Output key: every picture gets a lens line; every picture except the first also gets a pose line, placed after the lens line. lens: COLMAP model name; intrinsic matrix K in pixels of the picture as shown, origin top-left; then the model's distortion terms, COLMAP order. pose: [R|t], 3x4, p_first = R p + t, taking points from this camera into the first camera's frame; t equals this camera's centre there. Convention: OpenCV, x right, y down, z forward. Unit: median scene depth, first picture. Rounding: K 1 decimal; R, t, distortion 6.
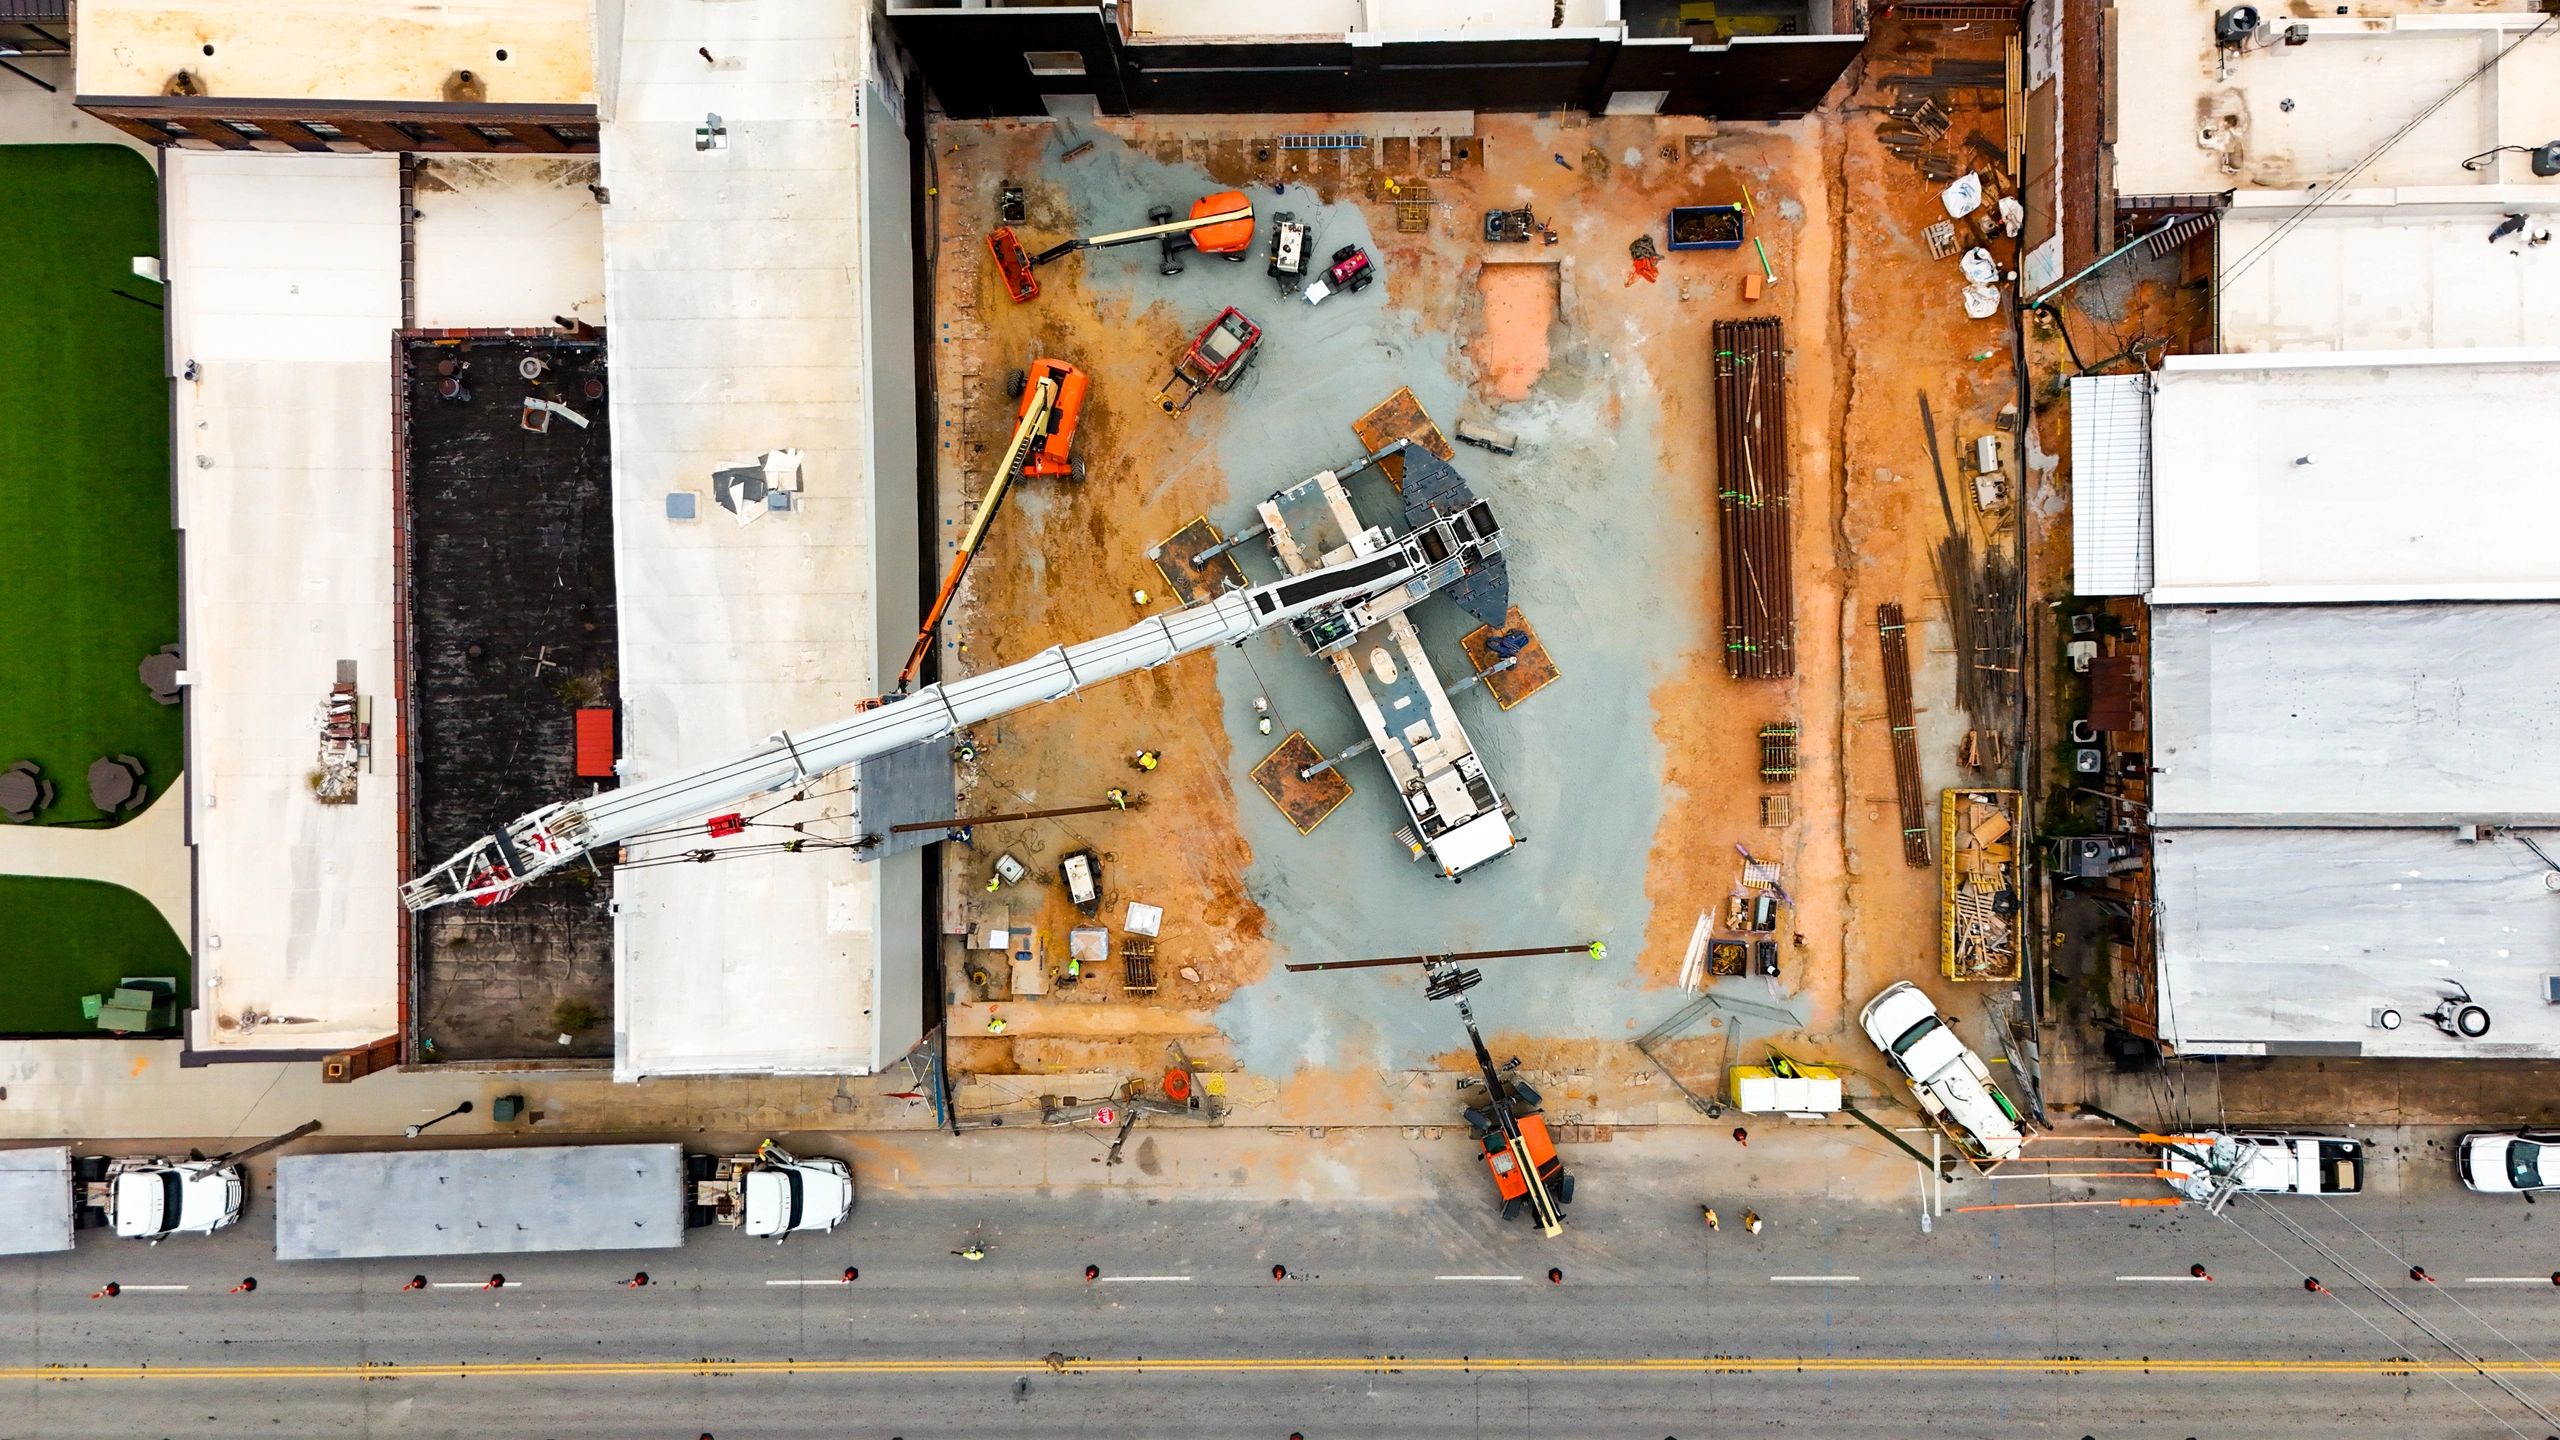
lens RADIAL K [[1897.8, 0, 1284.9], [0, 1897.8, 714.1], [0, 0, 1]] dist [0.043633, -0.025022]
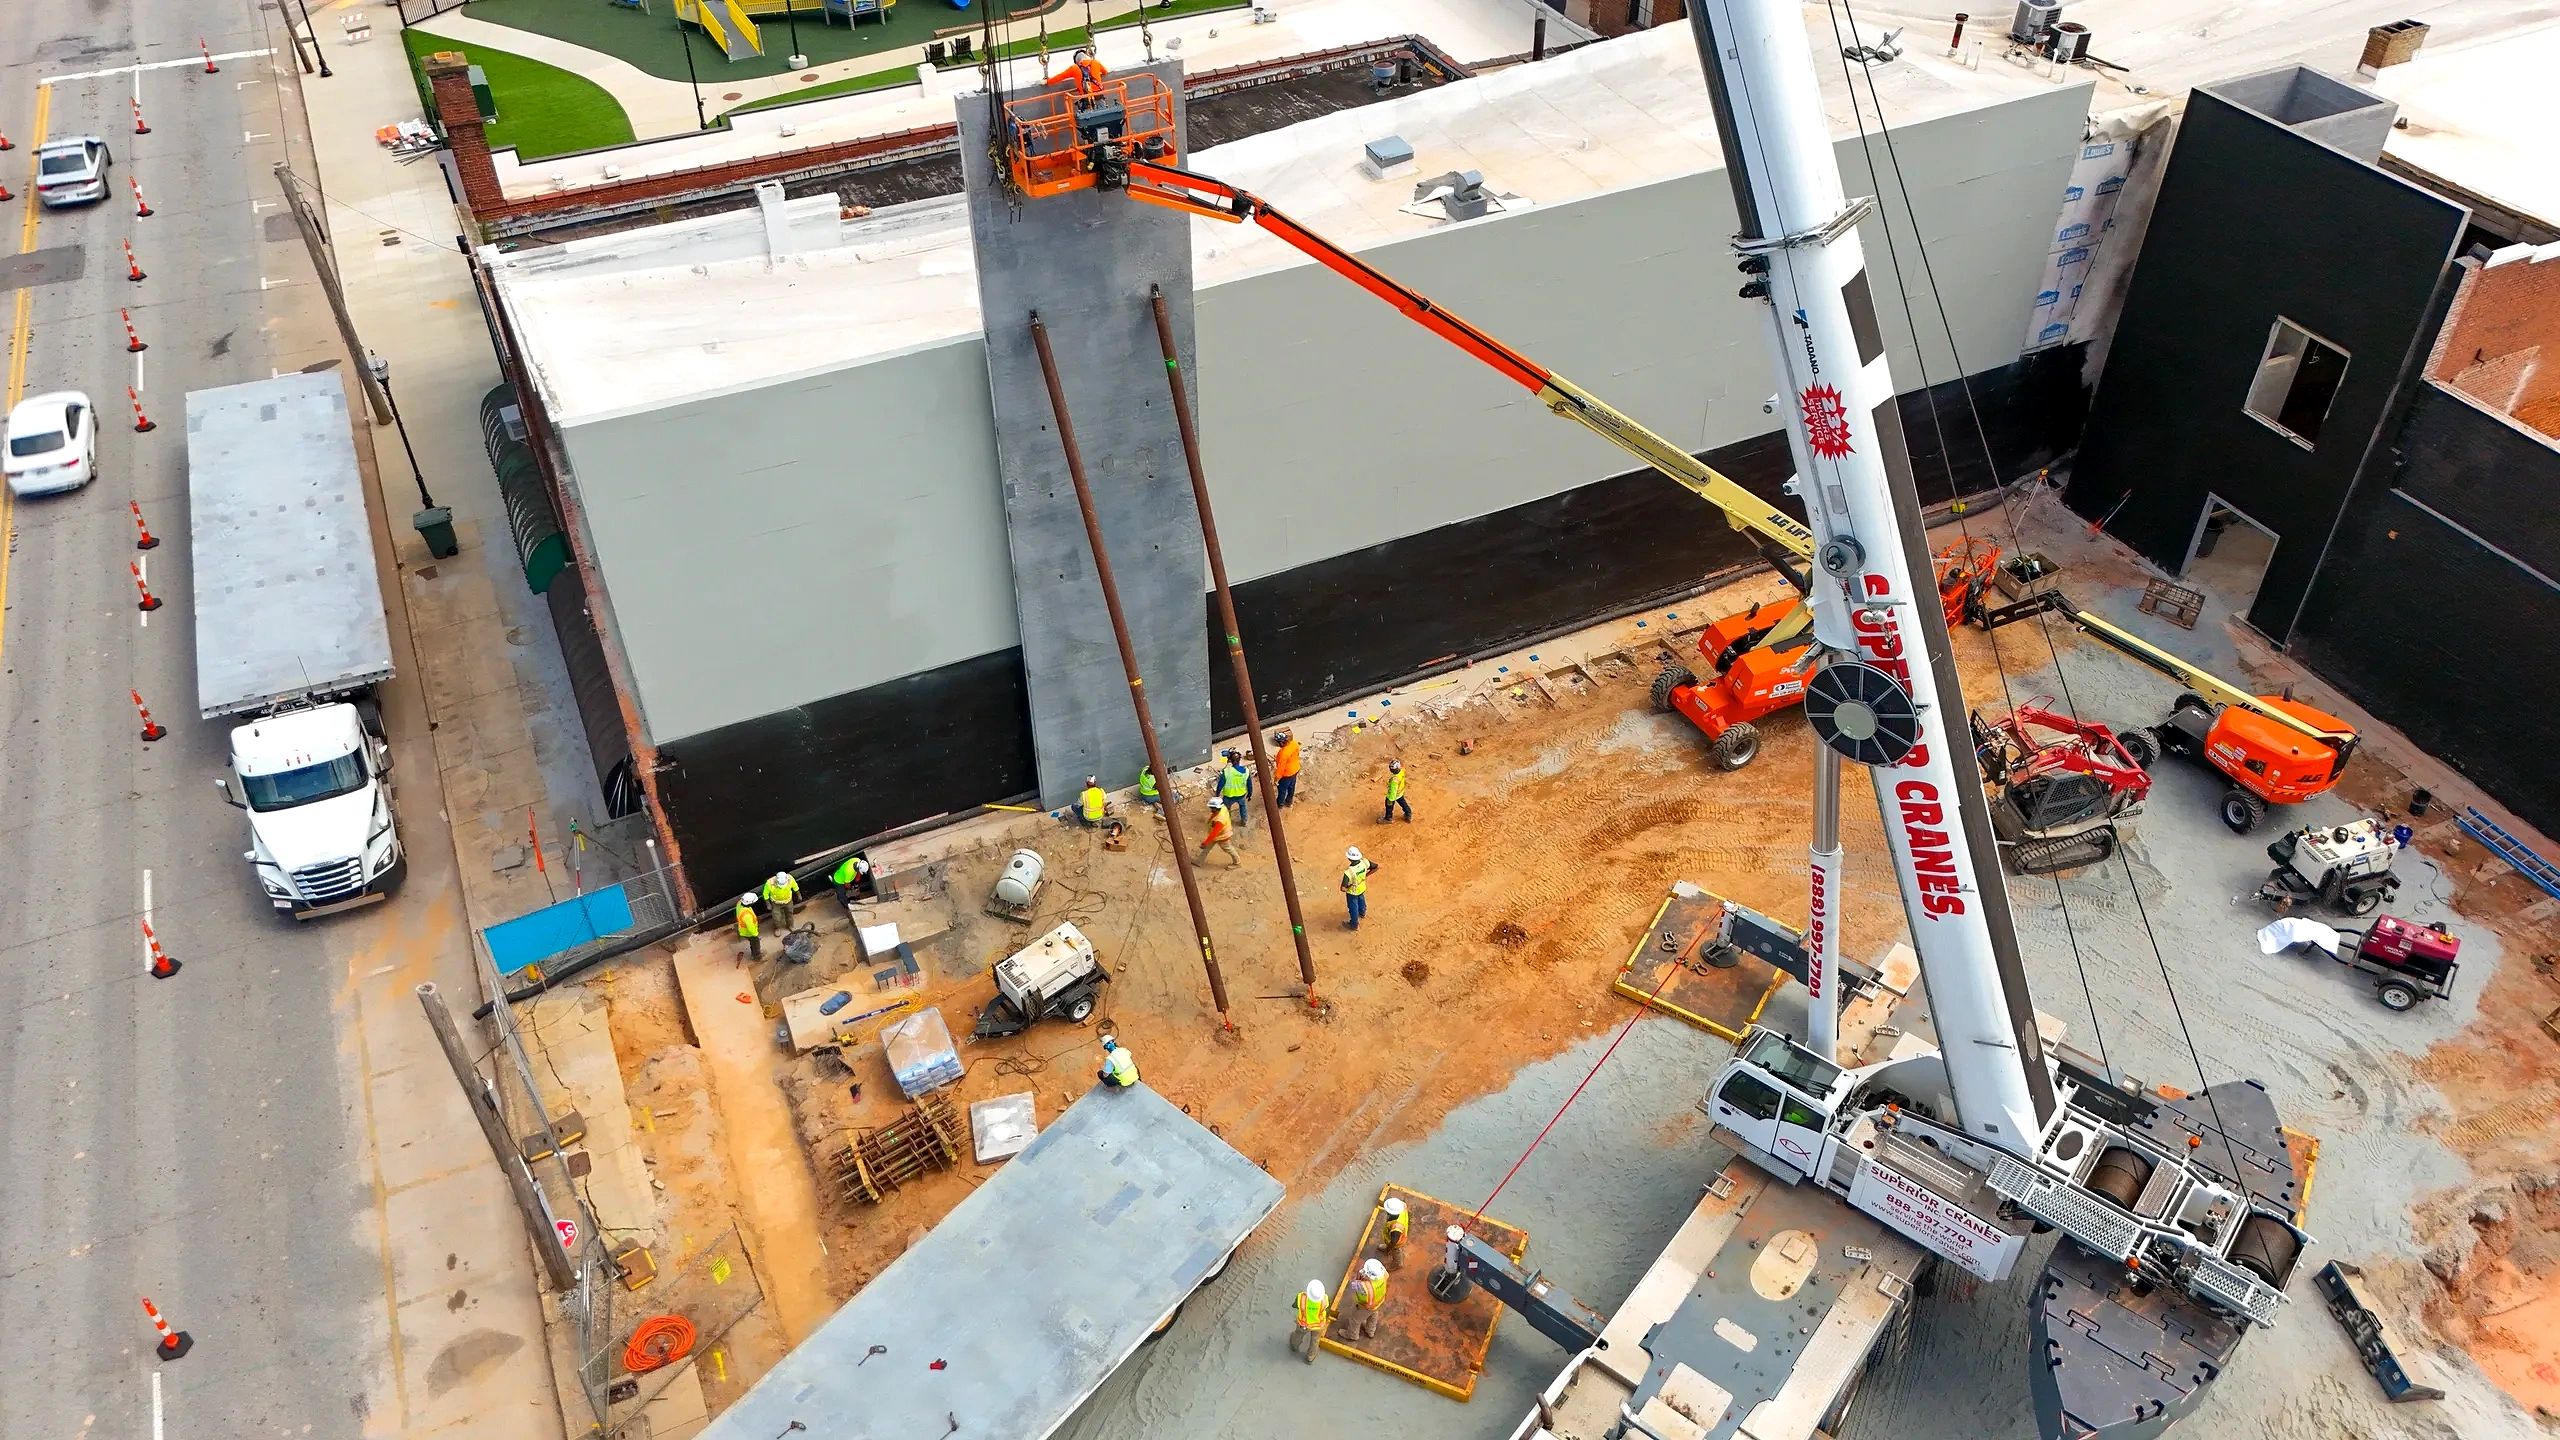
lens RADIAL K [[1898.0, 0, 1265.0], [0, 1898.0, 706.7], [0, 0, 1]] dist [0.044740, -0.011070]
pose [[0.412914, 0.588140, -0.695409, 0.217388], [-0.910755, 0.271097, -0.311501, 0.169105], [0.005317, 0.761970, 0.647591, 0.624044]]
